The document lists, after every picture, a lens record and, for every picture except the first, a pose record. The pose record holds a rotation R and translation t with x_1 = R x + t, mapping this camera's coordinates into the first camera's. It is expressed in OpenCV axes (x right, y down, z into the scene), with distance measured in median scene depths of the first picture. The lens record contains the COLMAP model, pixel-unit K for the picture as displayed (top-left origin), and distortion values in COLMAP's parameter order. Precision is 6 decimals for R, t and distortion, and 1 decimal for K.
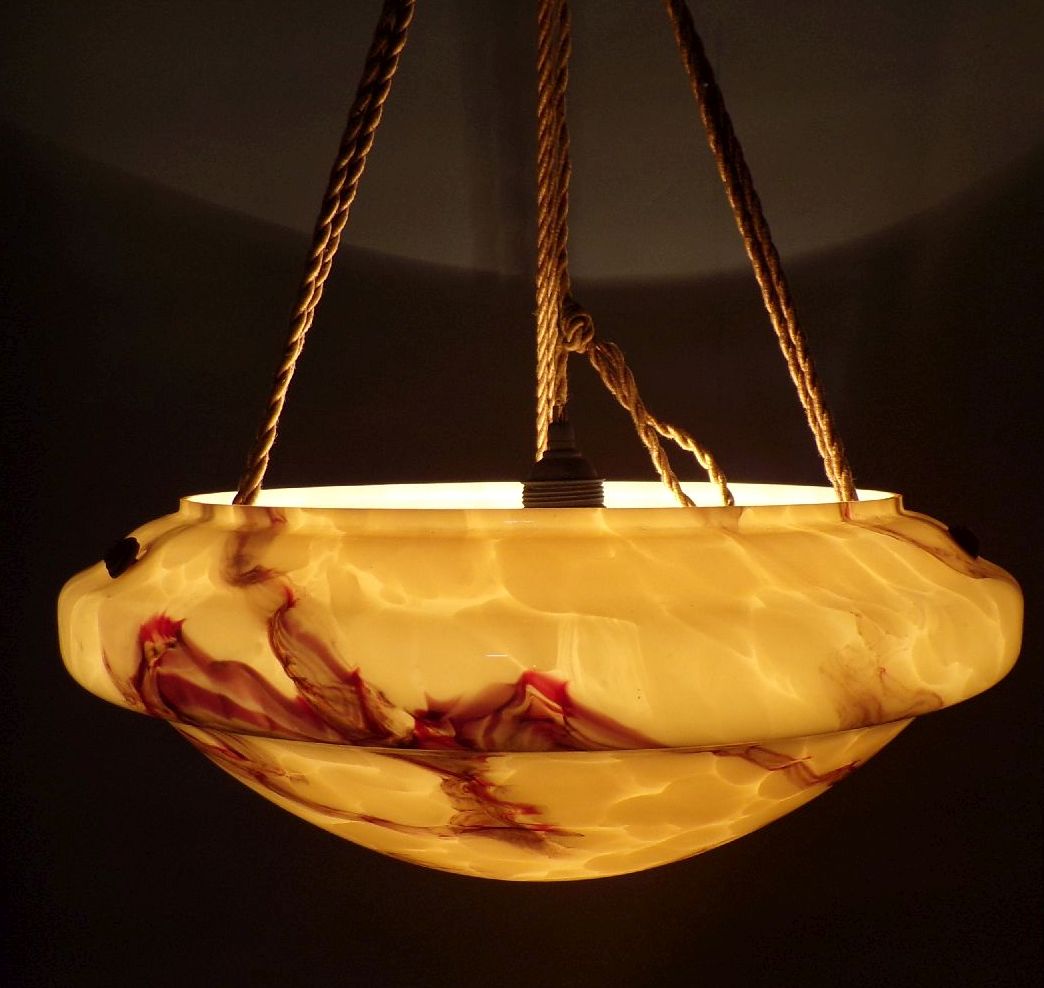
lens RADIAL K [[1206.9, 0, 535.3], [0, 1206.9, 588.9], [0, 0, 1]] dist [0.003947, 0.024390]
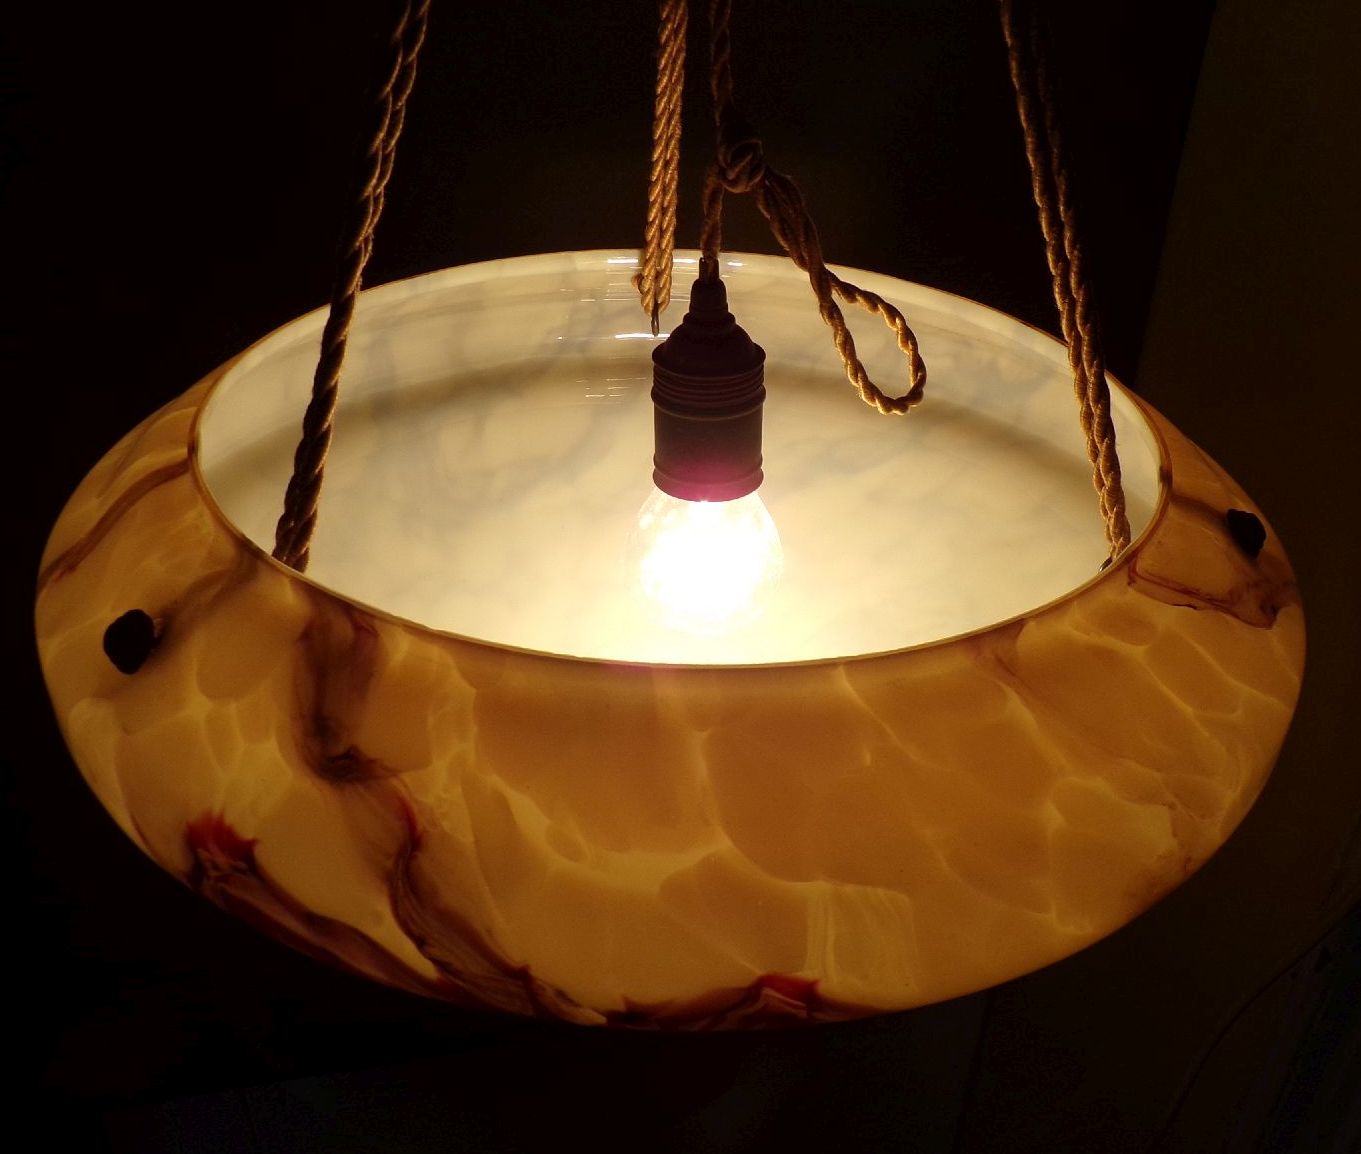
lens RADIAL K [[1244.7, 0, 703.9], [0, 1244.7, 579.2], [0, 0, 1]] dist [0.021275, 0.005654]
pose [[0.992046, -0.025576, 0.123251, -0.117539], [-0.026474, 0.914846, 0.402935, -0.410523], [-0.123061, -0.402993, 0.906892, 0.369807]]
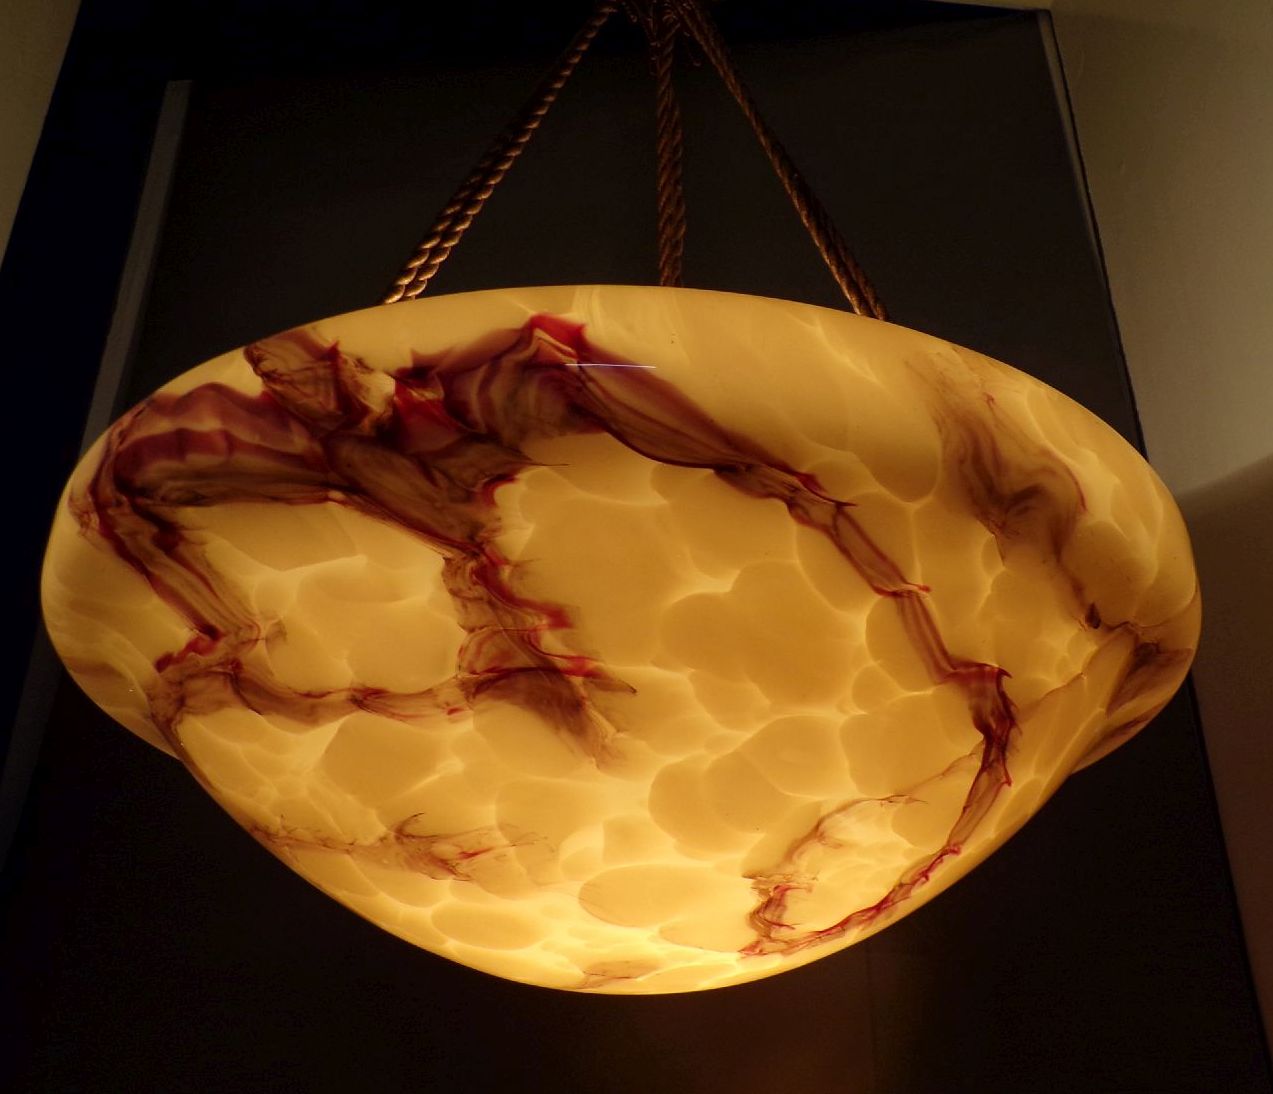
lens RADIAL K [[1187.0, 0, 700.8], [0, 1187.0, 549.1], [0, 0, 1]] dist [0.009251, -0.000566]
pose [[0.999311, -0.015503, -0.033730, 0.116657], [-0.004226, 0.855200, -0.518281, 0.558867], [0.036881, 0.518067, 0.854545, 0.355937]]
